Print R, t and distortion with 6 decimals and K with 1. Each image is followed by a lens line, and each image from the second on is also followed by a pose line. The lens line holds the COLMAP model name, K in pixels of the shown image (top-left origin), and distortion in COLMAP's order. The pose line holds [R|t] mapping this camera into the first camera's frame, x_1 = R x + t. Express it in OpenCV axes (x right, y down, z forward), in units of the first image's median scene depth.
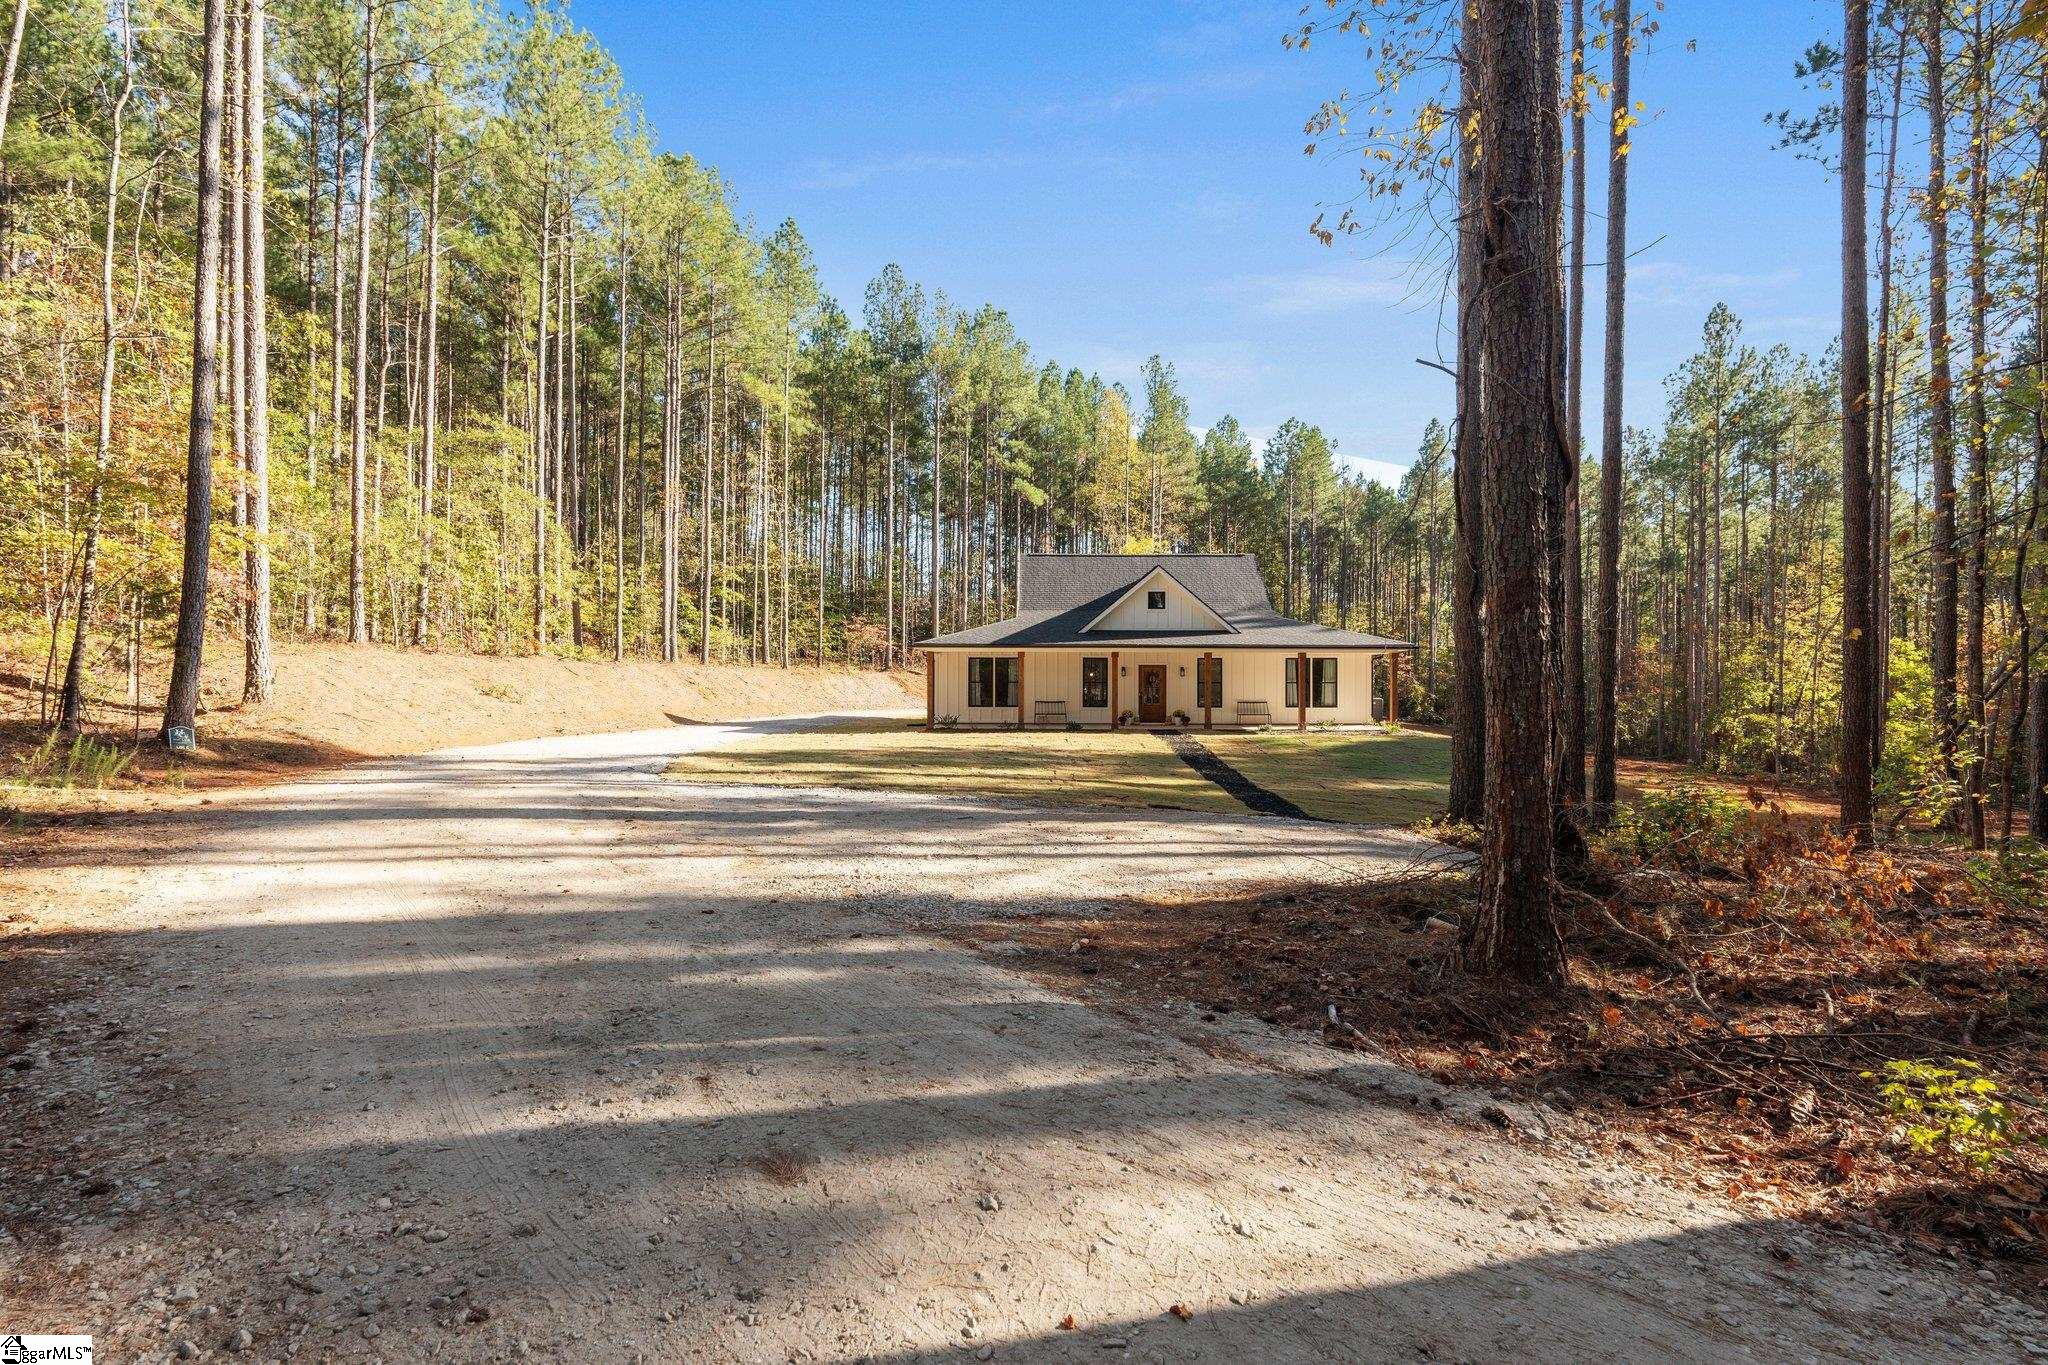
lens RADIAL K [[887.3, 0, 1010.4], [0, 887.3, 679.7], [0, 0, 1]] dist [-0.004782, -0.000007]
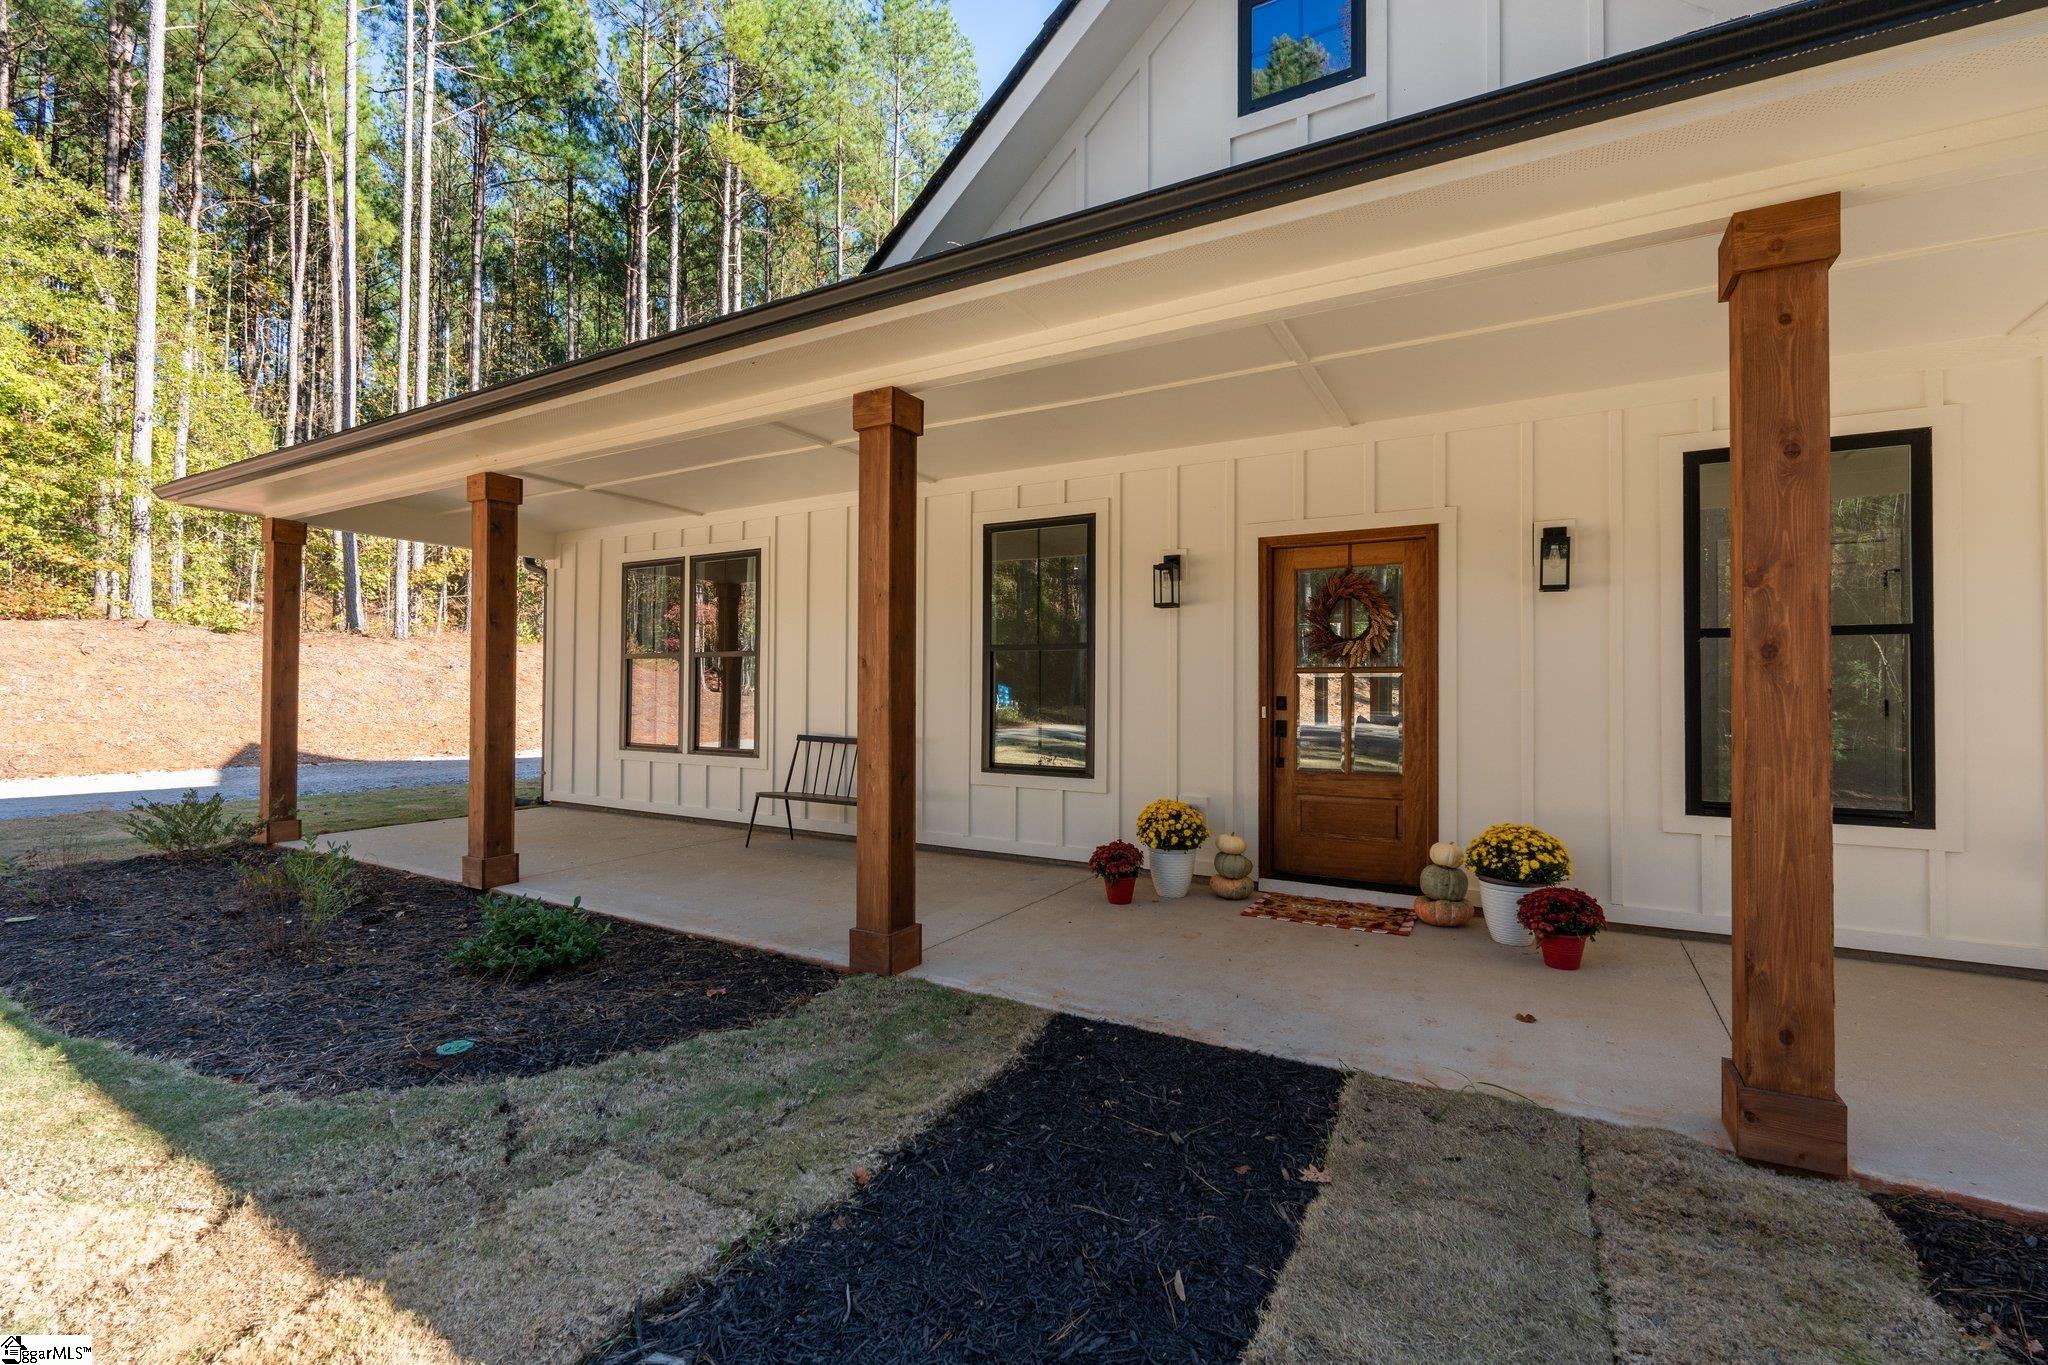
lens RADIAL K [[887.3, 0, 1015.1], [0, 887.3, 677.2], [0, 0, 1]] dist [-0.004782, -0.000007]
pose [[0.875020, -0.003374, -0.484075, 0.097885], [-0.004976, 0.999860, -0.015964, 0.006526], [0.484061, 0.016378, 0.874881, 0.436813]]
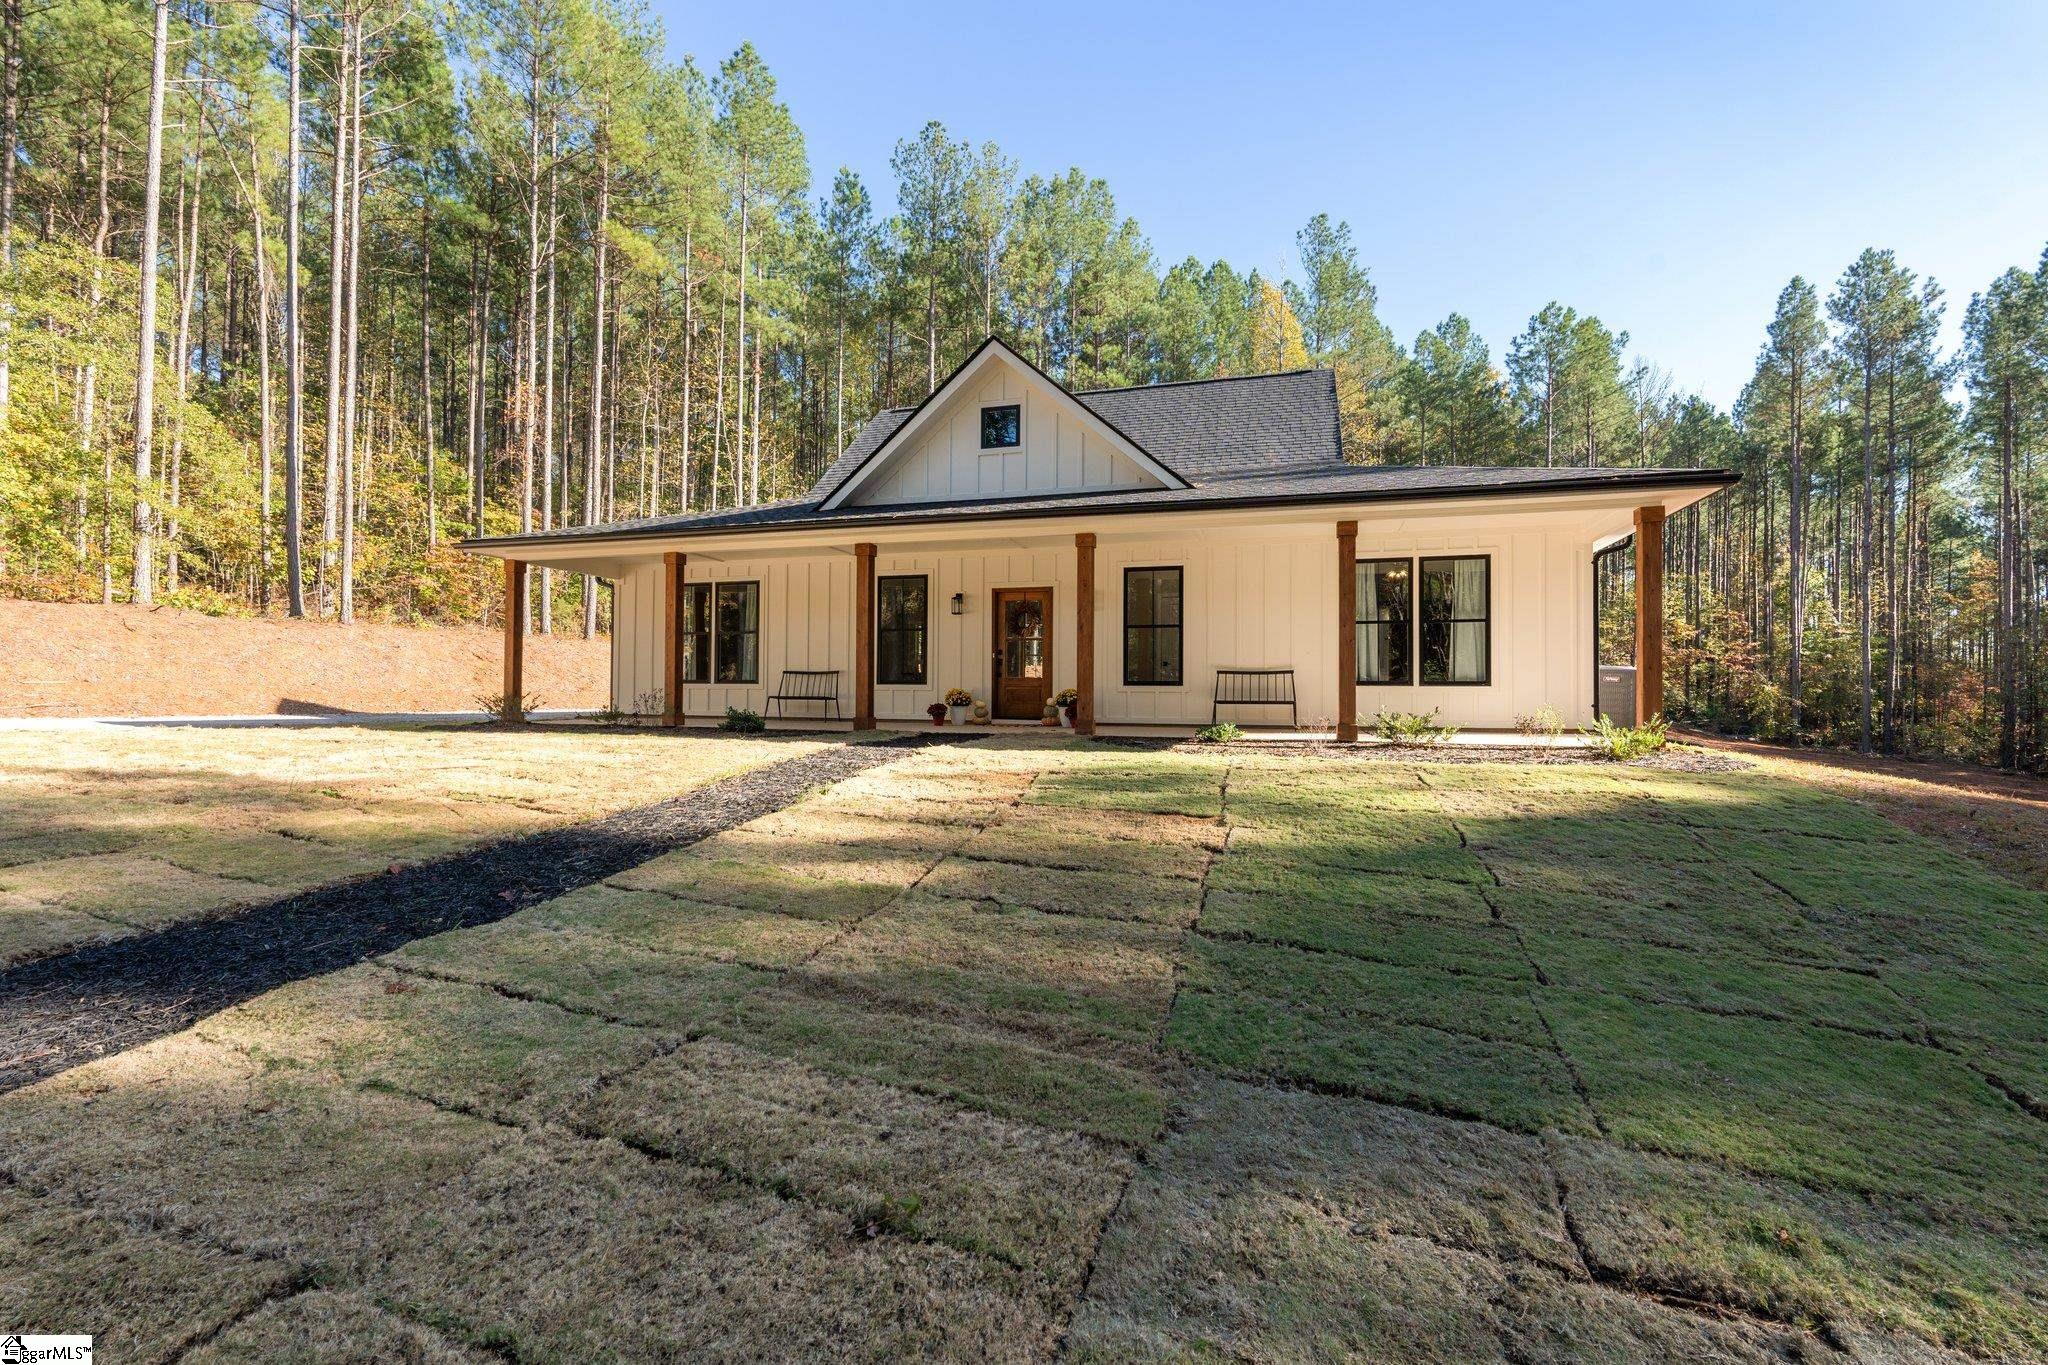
lens RADIAL K [[887.3, 0, 1009.7], [0, 887.3, 679.1], [0, 0, 1]] dist [-0.004782, -0.000007]
pose [[0.960453, 0.001286, -0.278439, 0.145228], [-0.005311, 0.999892, -0.013703, 0.017901], [0.278392, 0.014639, 0.960356, 0.305629]]
